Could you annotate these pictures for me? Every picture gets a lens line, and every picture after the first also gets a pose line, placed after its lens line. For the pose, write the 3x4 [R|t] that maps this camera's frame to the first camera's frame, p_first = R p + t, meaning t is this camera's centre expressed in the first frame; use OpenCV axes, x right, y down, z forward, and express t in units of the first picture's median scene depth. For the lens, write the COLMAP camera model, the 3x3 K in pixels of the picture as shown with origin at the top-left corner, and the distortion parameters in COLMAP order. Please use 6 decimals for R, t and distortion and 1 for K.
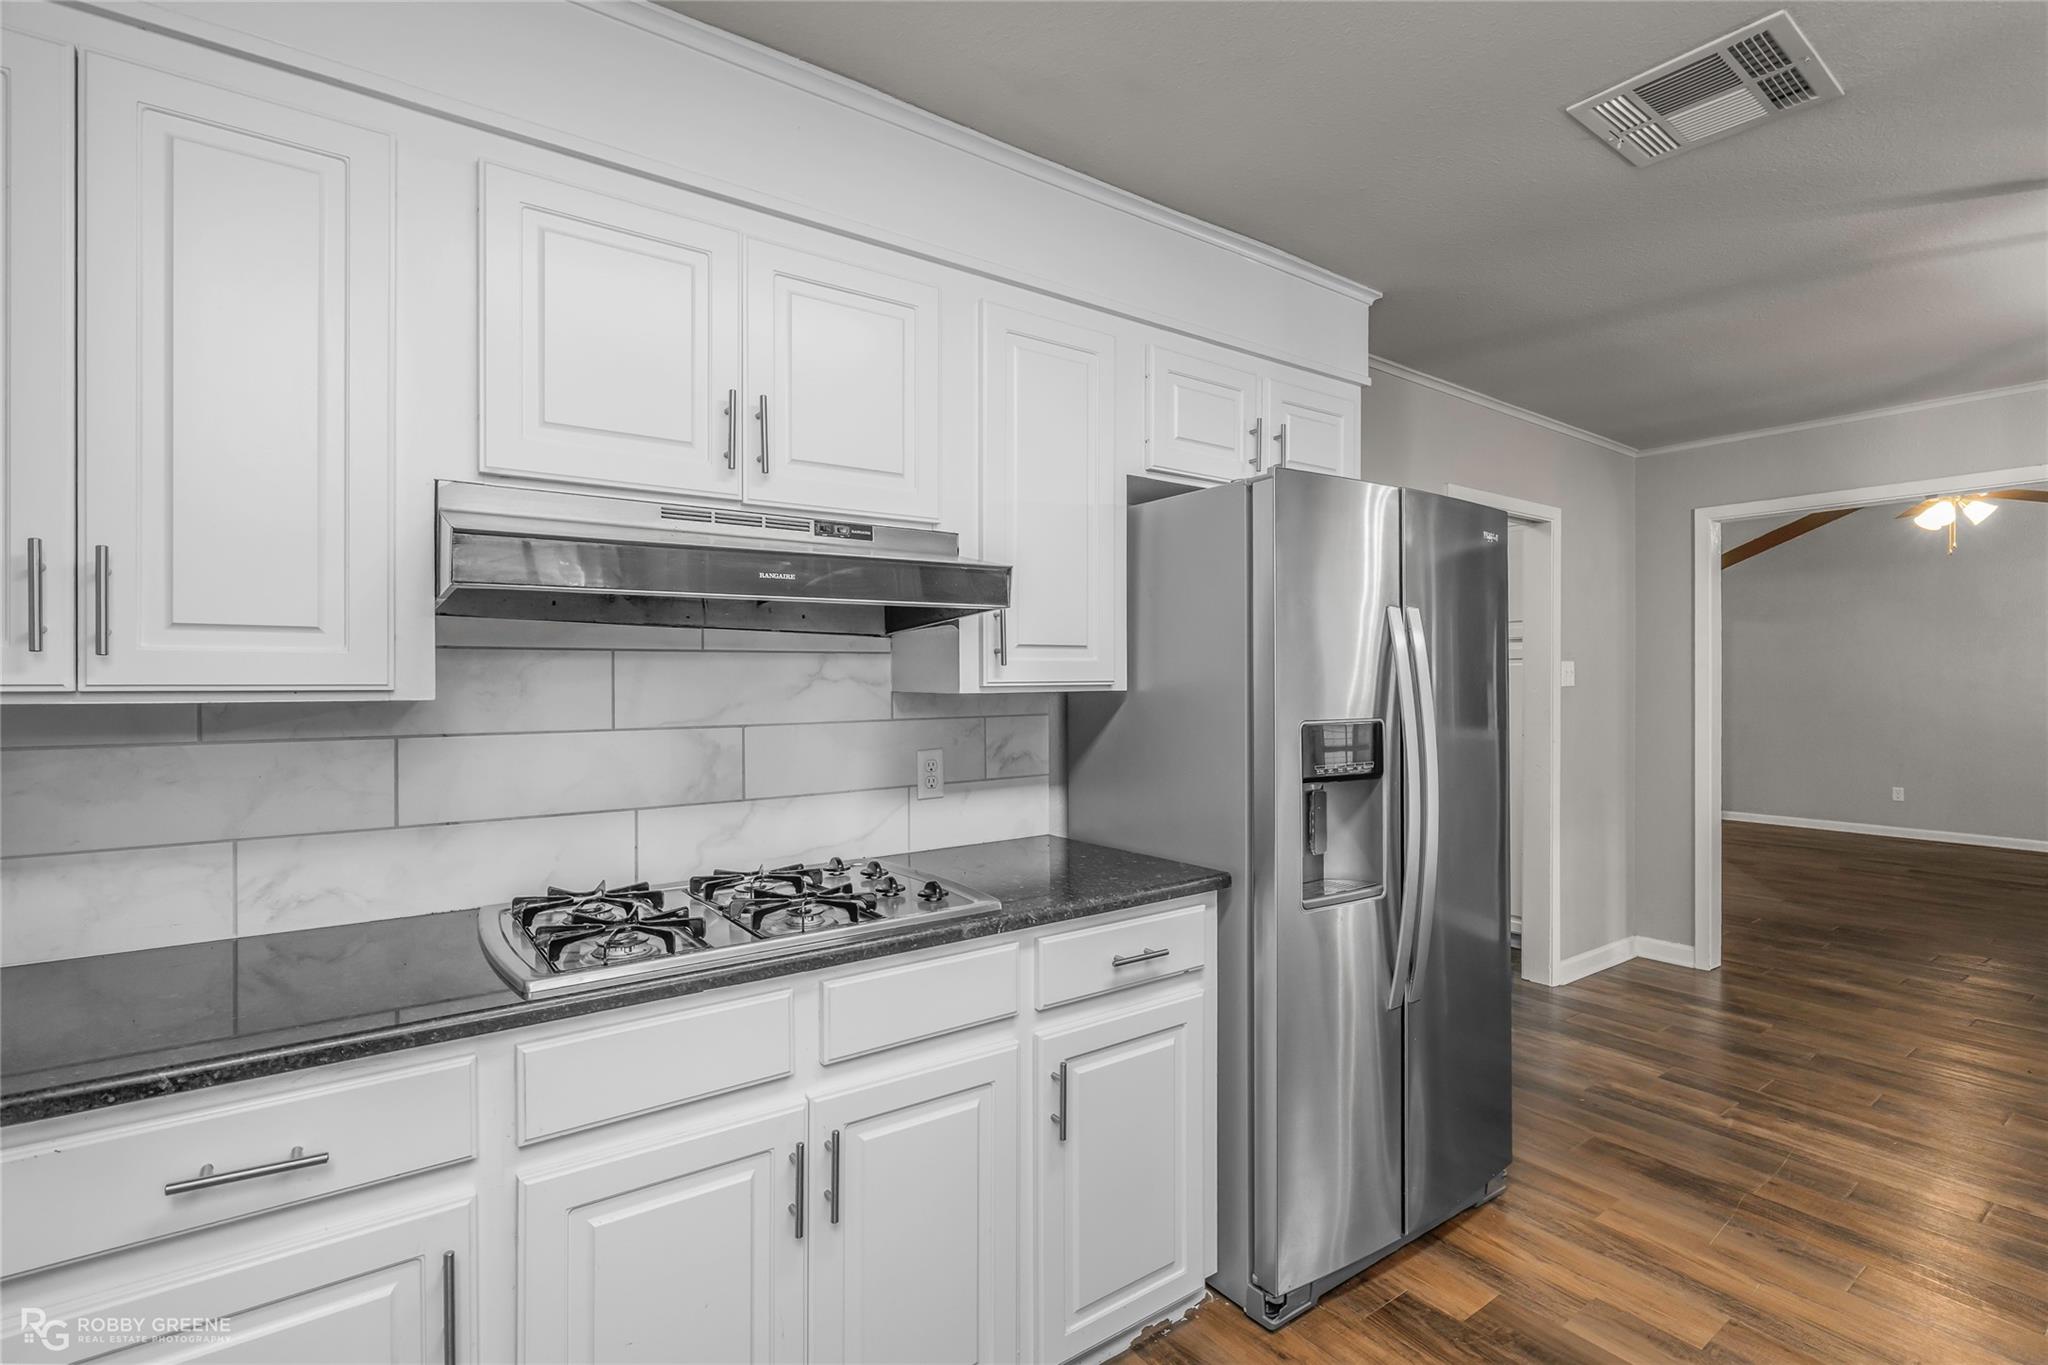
lens RADIAL K [[948.5, 0, 1024.0], [0, 948.5, 682.5], [0, 0, 1]] dist [-0.000716, 0.000061]
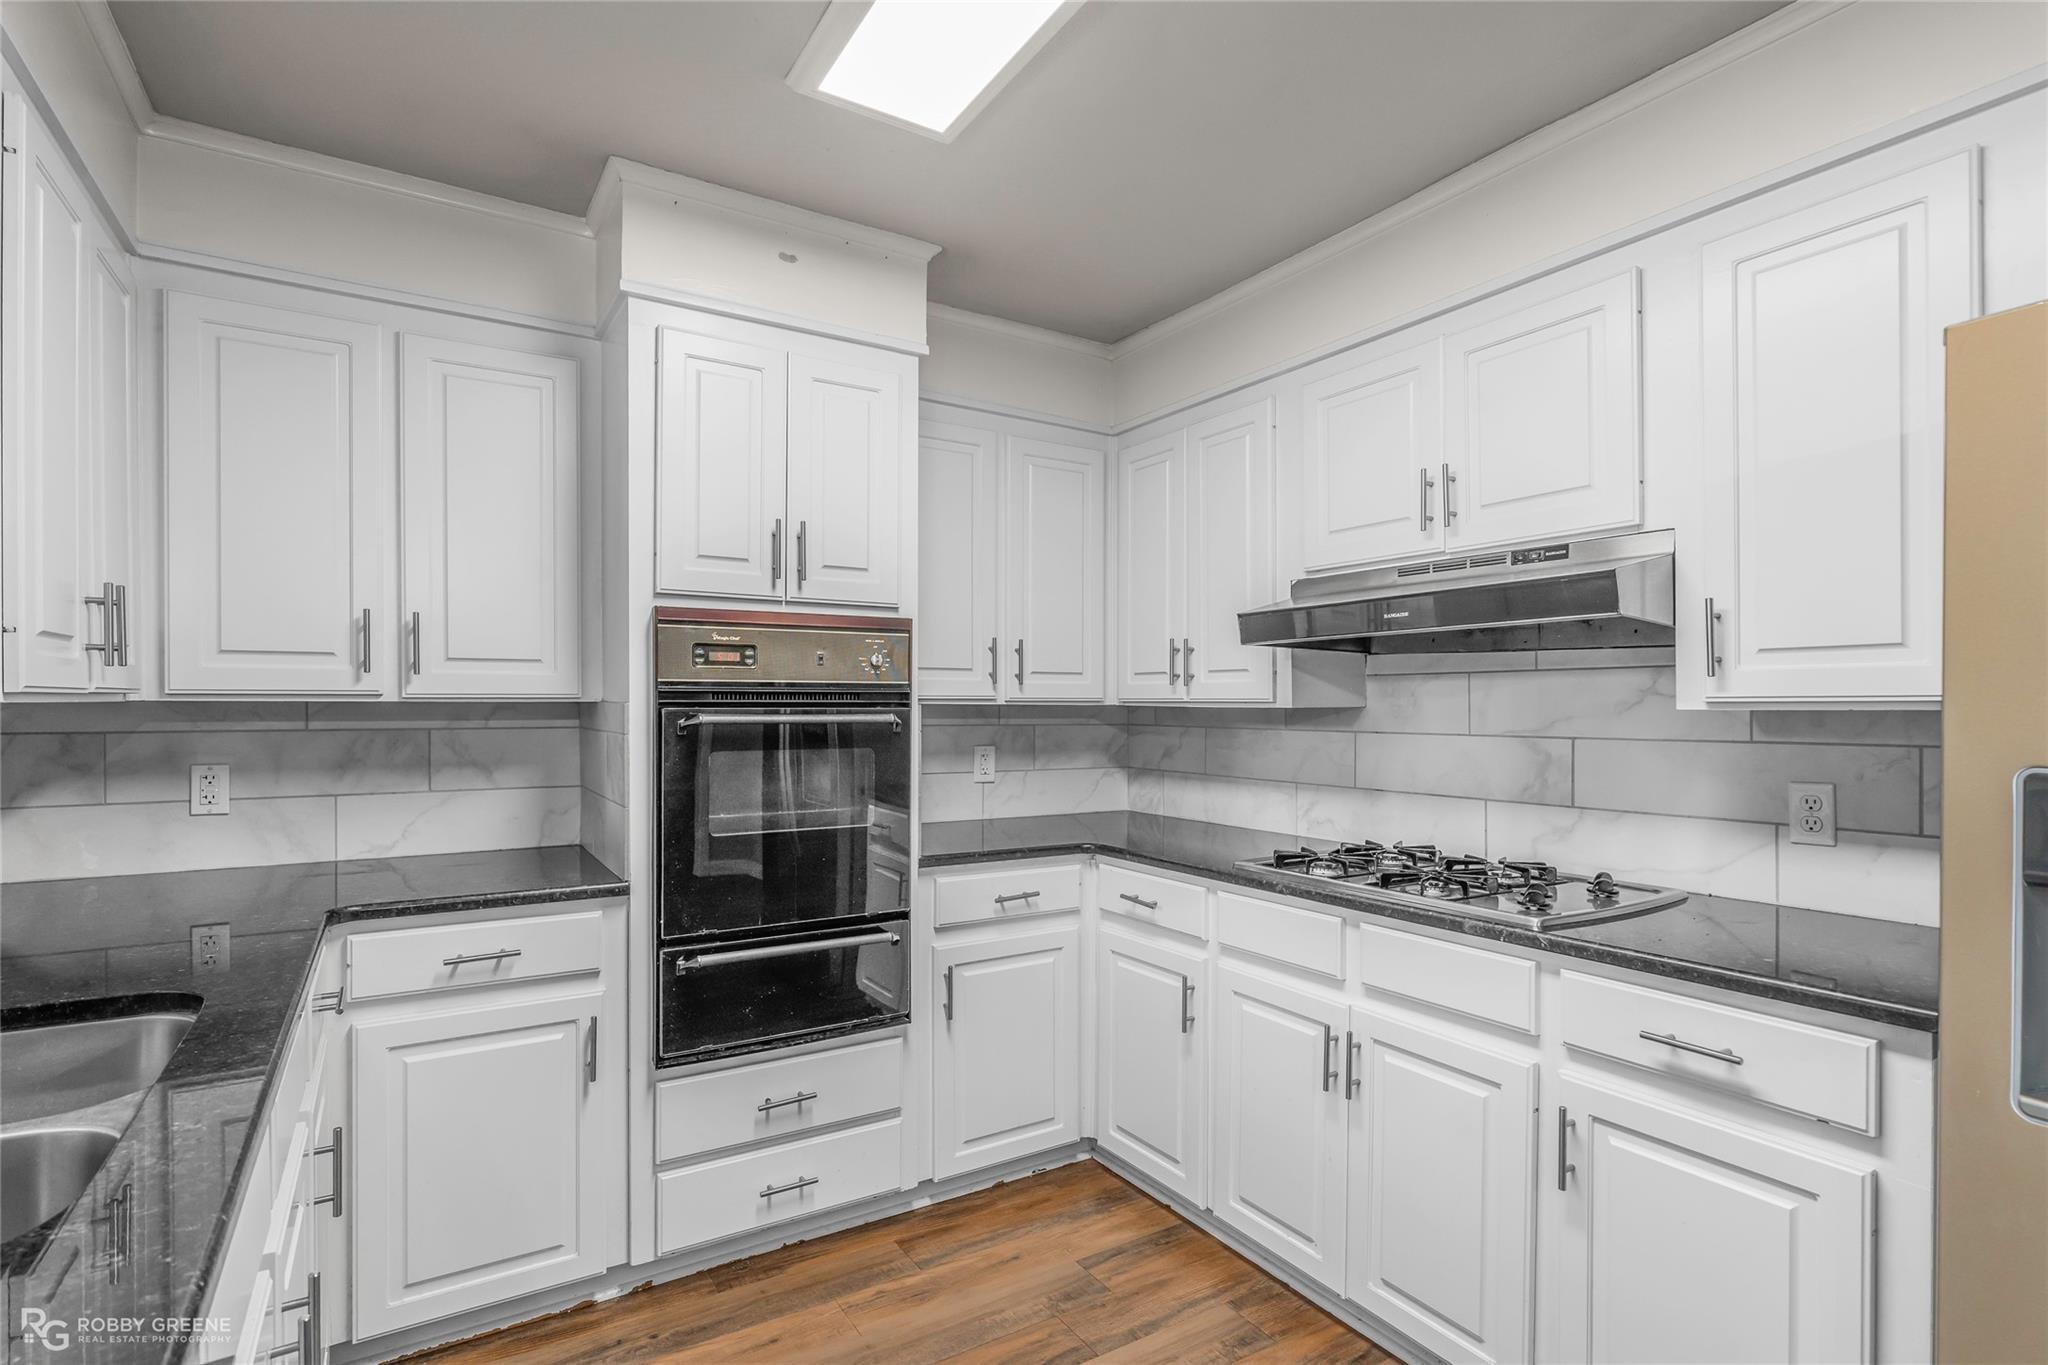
lens RADIAL K [[989.4, 0, 1017.5], [0, 989.4, 711.3], [0, 0, 1]] dist [-0.001775, 0.000148]
pose [[-0.067543, 0.013301, -0.997628, 0.897921], [-0.001034, 0.999910, 0.013401, 0.000781], [0.997716, 0.001937, -0.067523, 0.460204]]
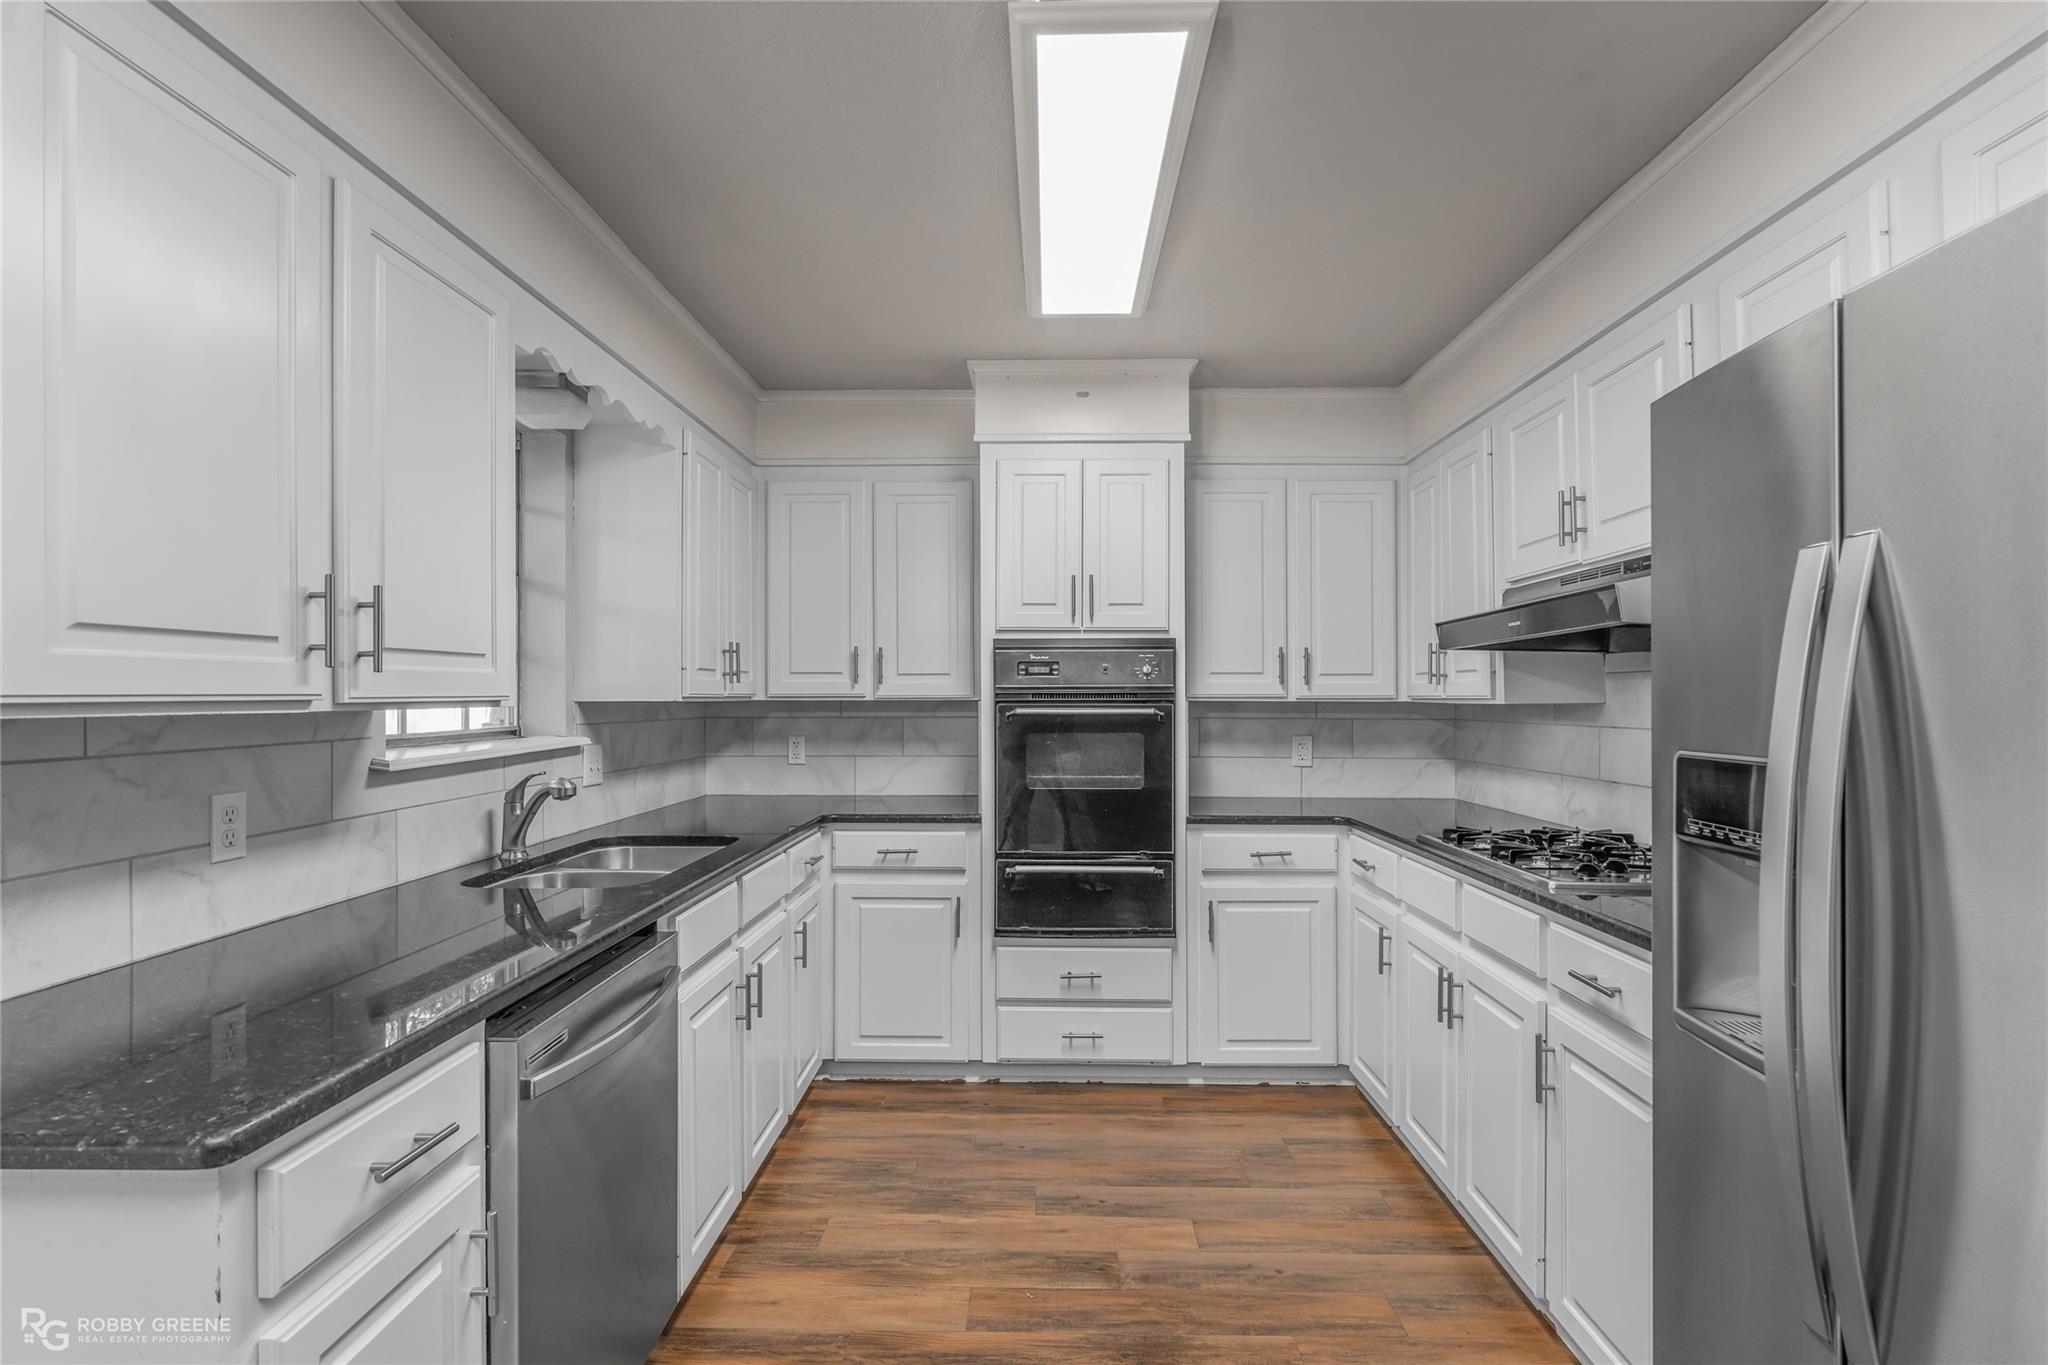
lens RADIAL K [[982.4, 0, 1028.2], [0, 982.4, 694.7], [0, 0, 1]] dist [-0.003241, 0.000046]
pose [[-0.600213, 0.001708, -0.799838, 1.153315], [0.004454, 0.999989, -0.001208, -0.001627], [0.799828, -0.004288, -0.600214, 1.050361]]
